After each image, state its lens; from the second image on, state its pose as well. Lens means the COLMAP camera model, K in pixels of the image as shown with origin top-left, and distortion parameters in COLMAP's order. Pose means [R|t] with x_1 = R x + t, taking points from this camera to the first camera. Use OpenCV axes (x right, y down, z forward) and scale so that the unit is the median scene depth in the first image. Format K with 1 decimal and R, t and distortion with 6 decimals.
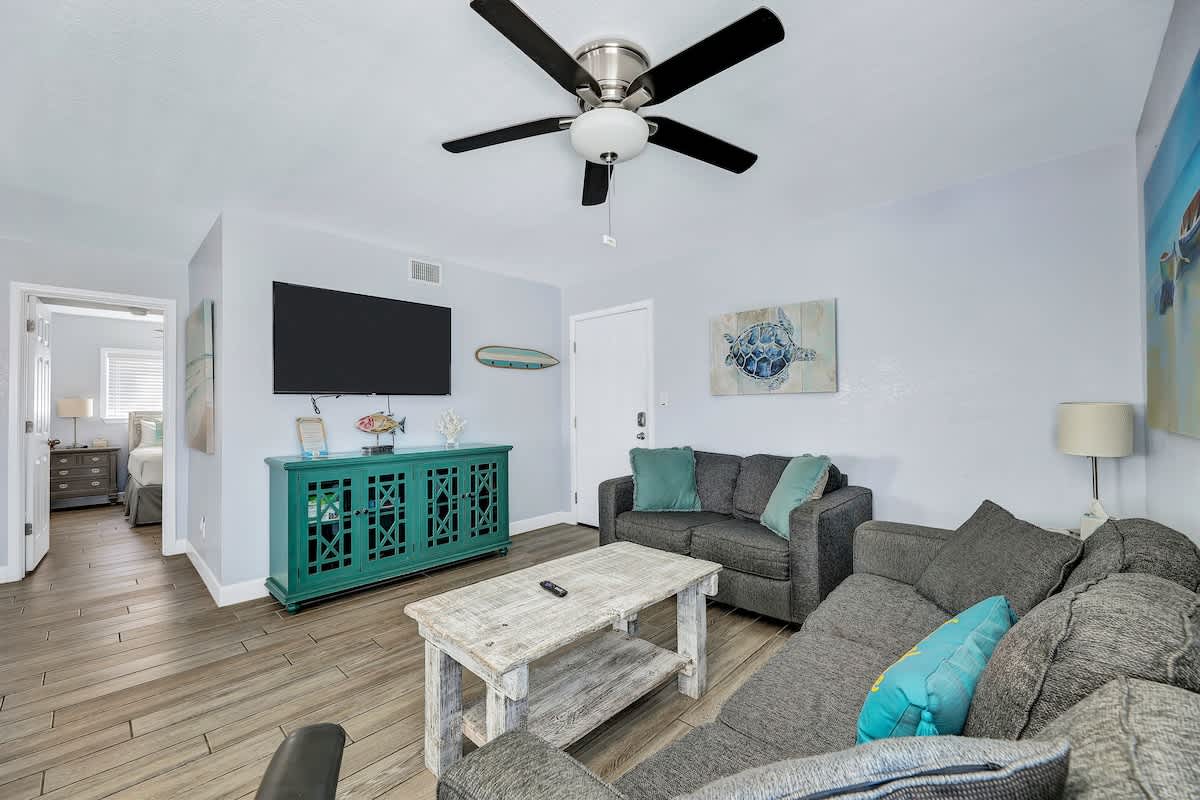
lens RADIAL K [[481.1, 0, 597.7], [0, 481.1, 401.1], [0, 0, 1]] dist [0.002035, -0.004807]
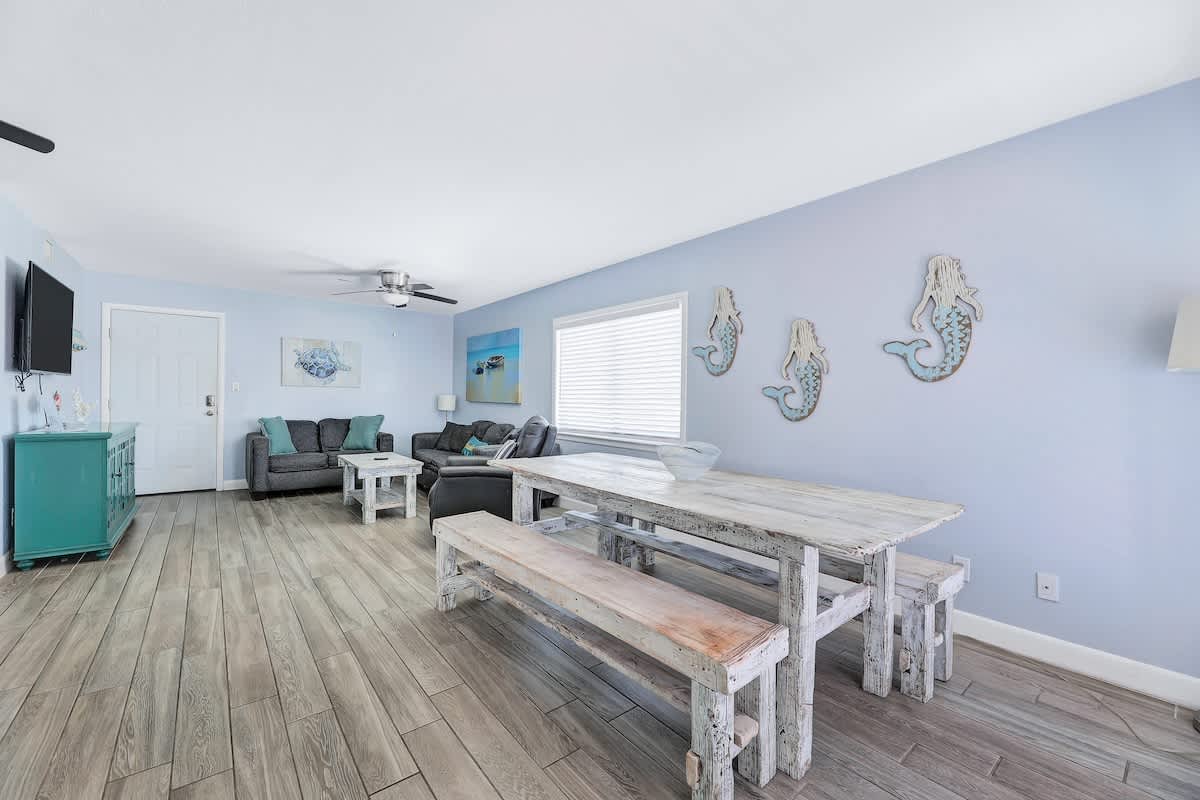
lens RADIAL K [[481.1, 0, 597.7], [0, 481.1, 401.1], [0, 0, 1]] dist [0.002035, -0.004807]
pose [[0.133470, 0.003877, 0.991045, -1.338815], [-0.023937, 0.999713, -0.000687, 0.016824], [-0.990764, -0.023631, 0.133525, -0.294630]]
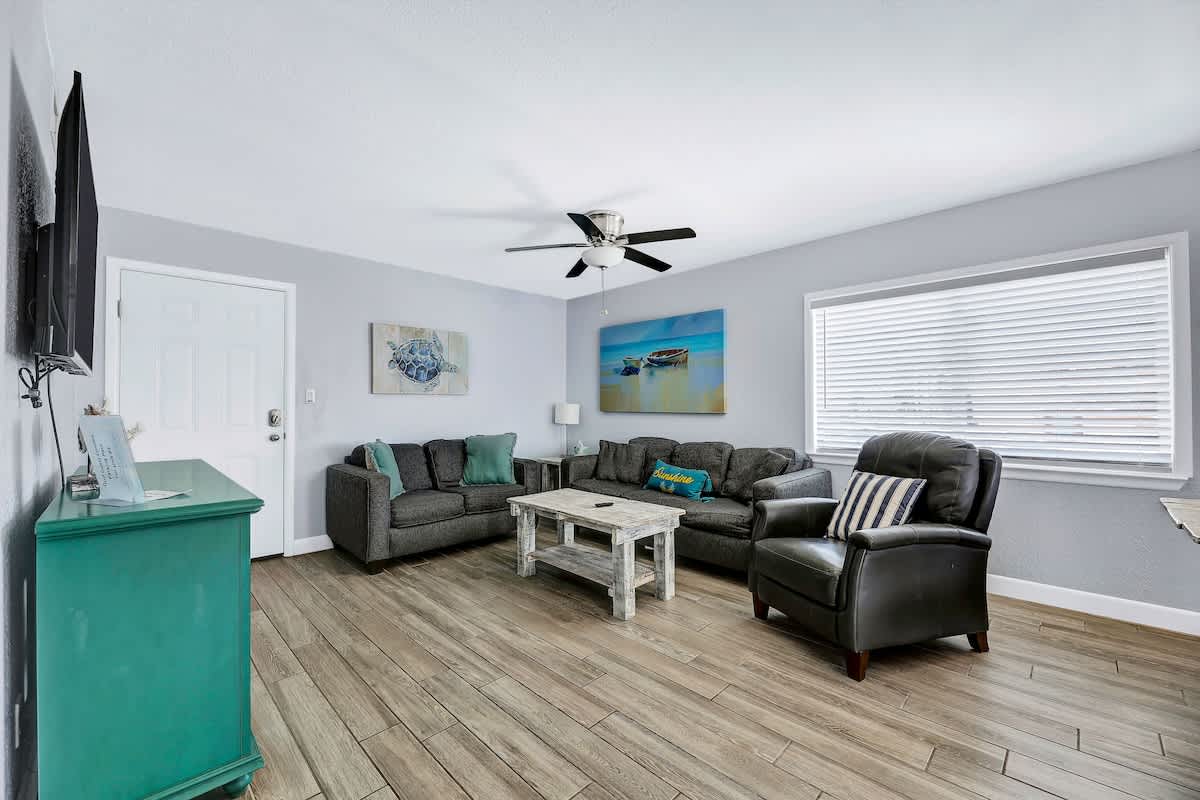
lens RADIAL K [[481.1, 0, 597.7], [0, 481.1, 401.1], [0, 0, 1]] dist [0.002035, -0.004807]
pose [[0.030919, 0.018077, 0.999358, -0.930682], [-0.007157, 0.999815, -0.017864, 0.023190], [-0.999496, -0.006600, 0.031042, 0.490356]]
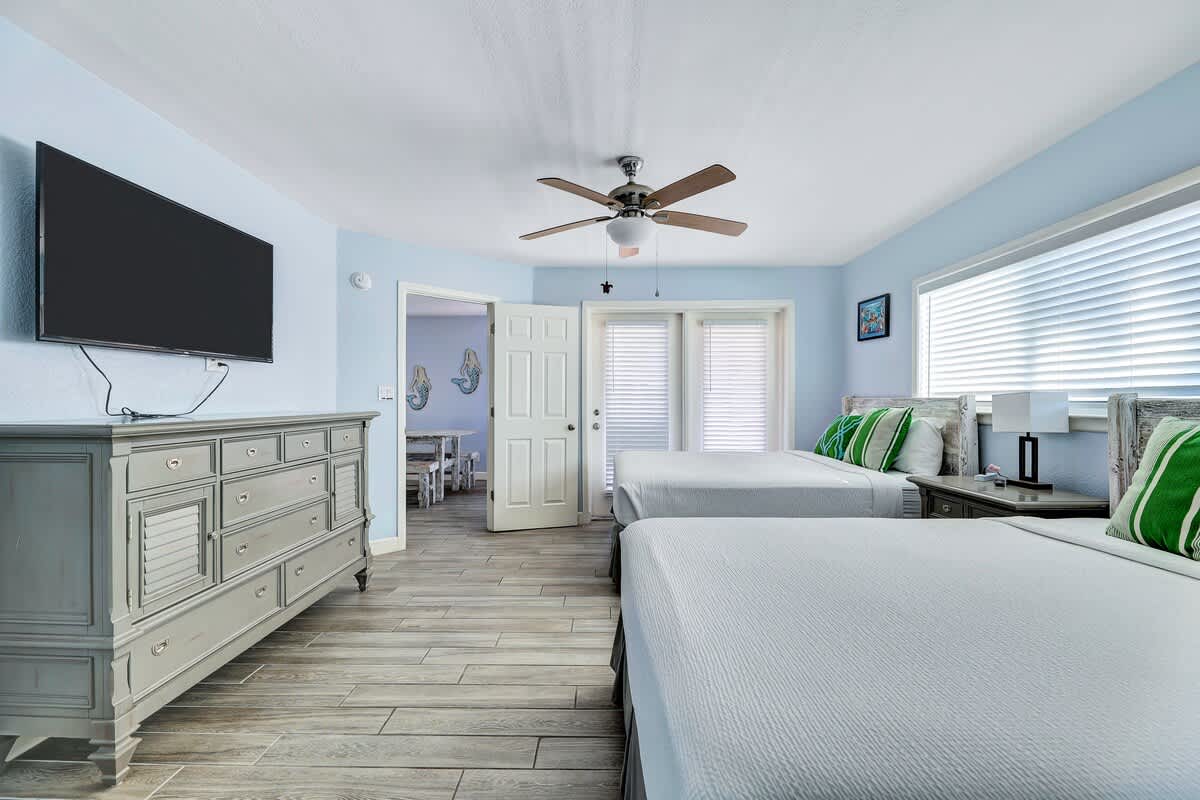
lens RADIAL K [[481.1, 0, 597.7], [0, 481.1, 401.1], [0, 0, 1]] dist [0.002035, -0.004807]
pose [[-0.683249, 0.005732, 0.730163, -2.470961], [-0.003567, 0.999931, -0.011187, 0.027063], [-0.730176, -0.010248, -0.683182, 0.323741]]
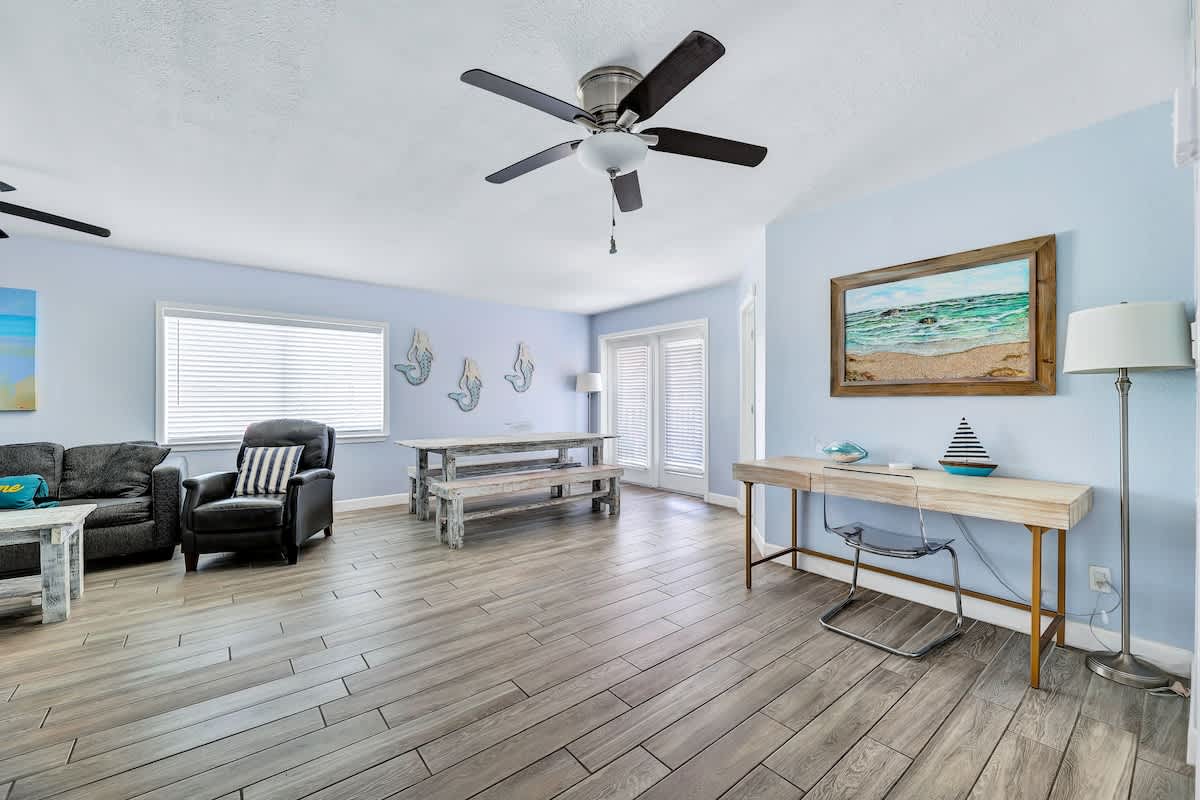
lens RADIAL K [[481.1, 0, 597.7], [0, 481.1, 401.1], [0, 0, 1]] dist [0.002035, -0.004807]
pose [[-0.990648, 0.009967, 0.136075, -1.083466], [0.008226, 0.999877, -0.013355, 0.033913], [-0.136191, -0.012111, -0.990609, 1.089644]]
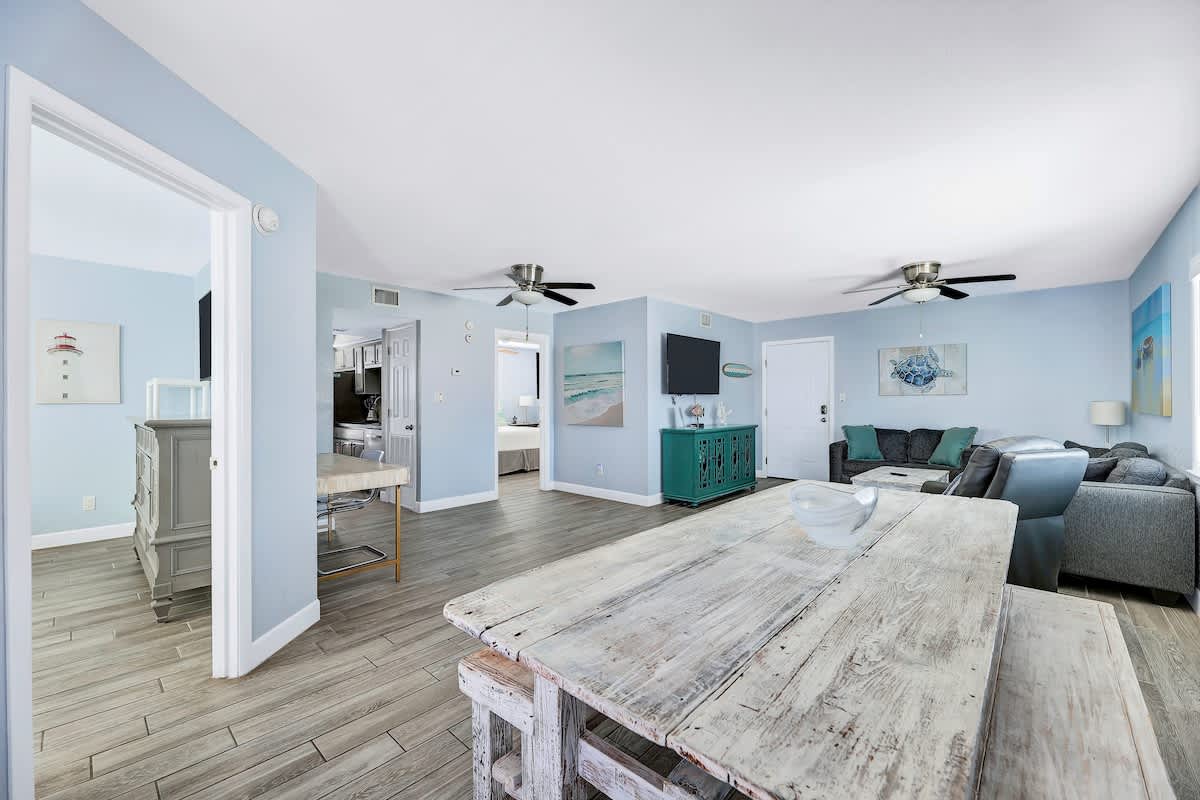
lens RADIAL K [[481.1, 0, 597.7], [0, 481.1, 401.1], [0, 0, 1]] dist [0.002035, -0.004807]
pose [[0.999840, 0.005424, 0.017049, -0.860404], [-0.005597, 0.999933, 0.010120, -0.004047], [-0.016993, -0.010214, 0.999803, -0.742664]]
